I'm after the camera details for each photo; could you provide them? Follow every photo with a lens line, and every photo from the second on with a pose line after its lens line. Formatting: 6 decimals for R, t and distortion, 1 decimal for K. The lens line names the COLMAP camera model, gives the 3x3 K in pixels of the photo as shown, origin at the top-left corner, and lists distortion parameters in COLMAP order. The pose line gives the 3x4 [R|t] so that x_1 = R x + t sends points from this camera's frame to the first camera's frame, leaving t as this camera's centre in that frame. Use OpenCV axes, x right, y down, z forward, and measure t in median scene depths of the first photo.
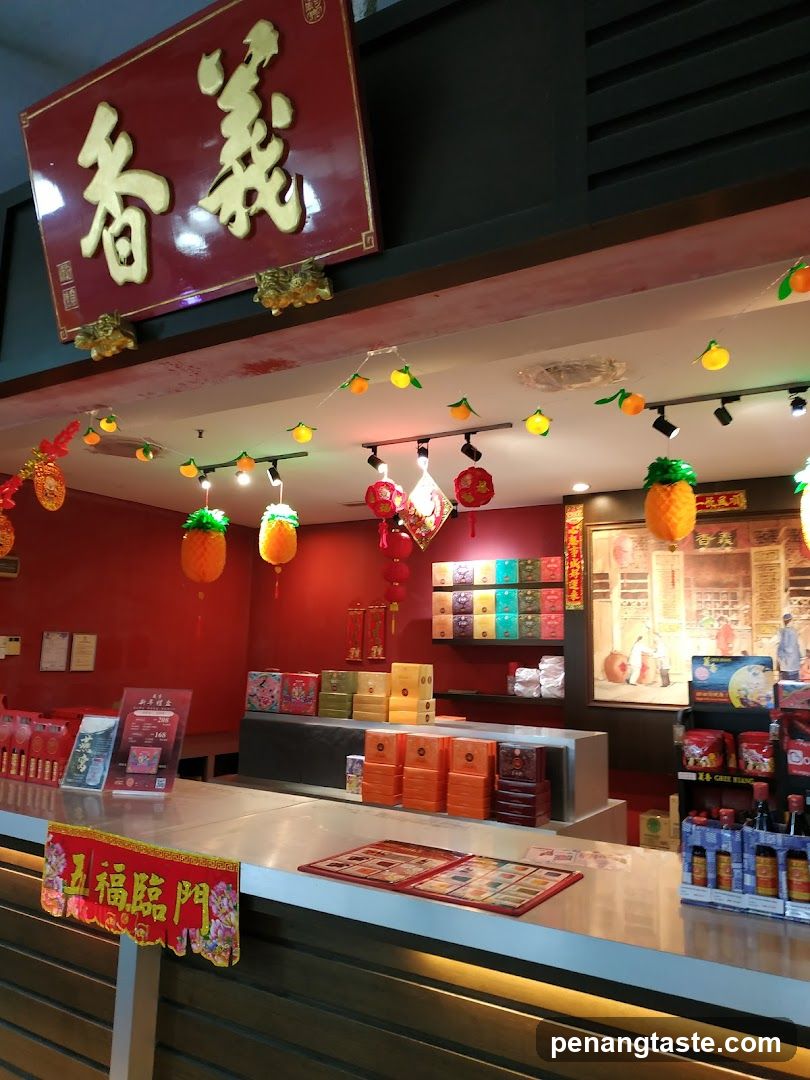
lens RADIAL K [[781.8, 0, 392.6], [0, 781.8, 529.6], [0, 0, 1]] dist [0.007134, -0.003873]
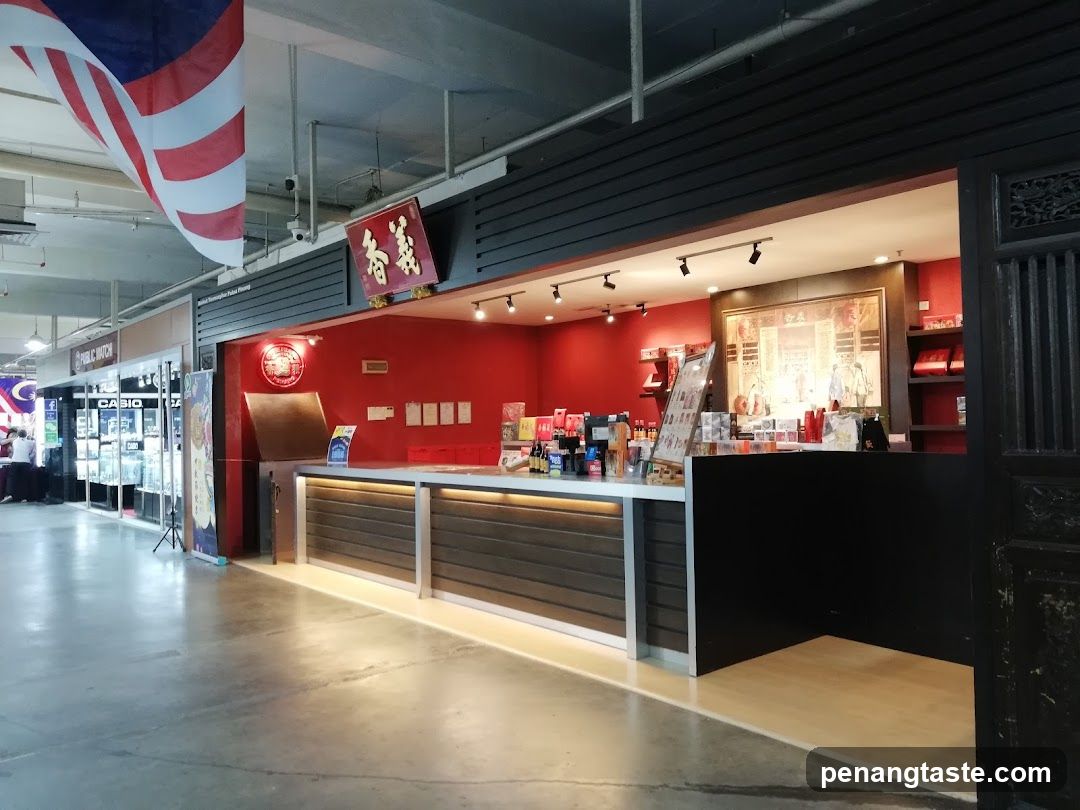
lens RADIAL K [[821.2, 0, 540.0], [0, 821.2, 405.0], [0, 0, 1]] dist [0.021458, -0.004684]
pose [[0.950916, -0.054716, -0.304574, 0.420207], [0.096562, 0.987565, 0.124064, -0.065703], [0.293999, -0.147385, 0.944374, -0.672185]]
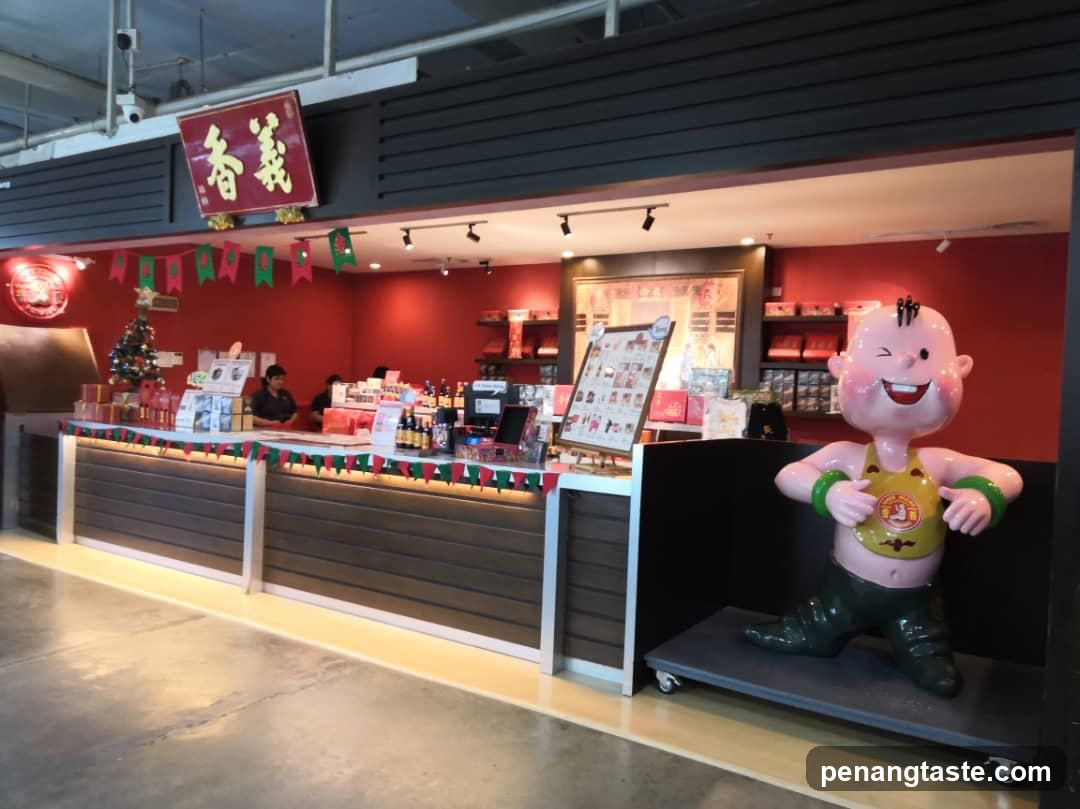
lens RADIAL K [[805.0, 0, 540.0], [0, 805.0, 404.5], [0, 0, 1]] dist [0.041704, -0.053541]
pose [[0.999887, 0.011719, -0.009452, 0.222120], [-0.009750, 0.982372, 0.186680, -0.060638], [0.011473, -0.186566, 0.982375, -0.530325]]
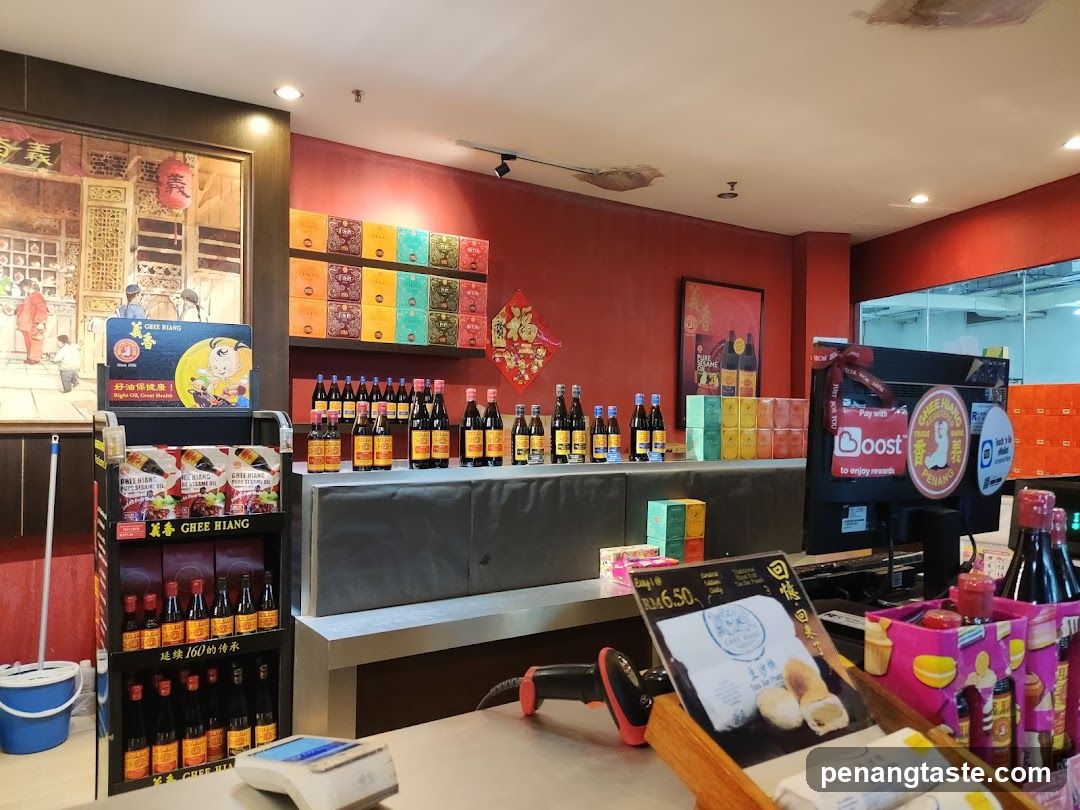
lens RADIAL K [[821.2, 0, 540.0], [0, 821.2, 405.0], [0, 0, 1]] dist [0.021458, -0.004684]
pose [[0.400807, -0.022685, 0.915882, -0.015932], [-0.144479, 0.985619, 0.087639, 0.091854], [-0.904699, -0.167452, 0.391766, 0.359077]]
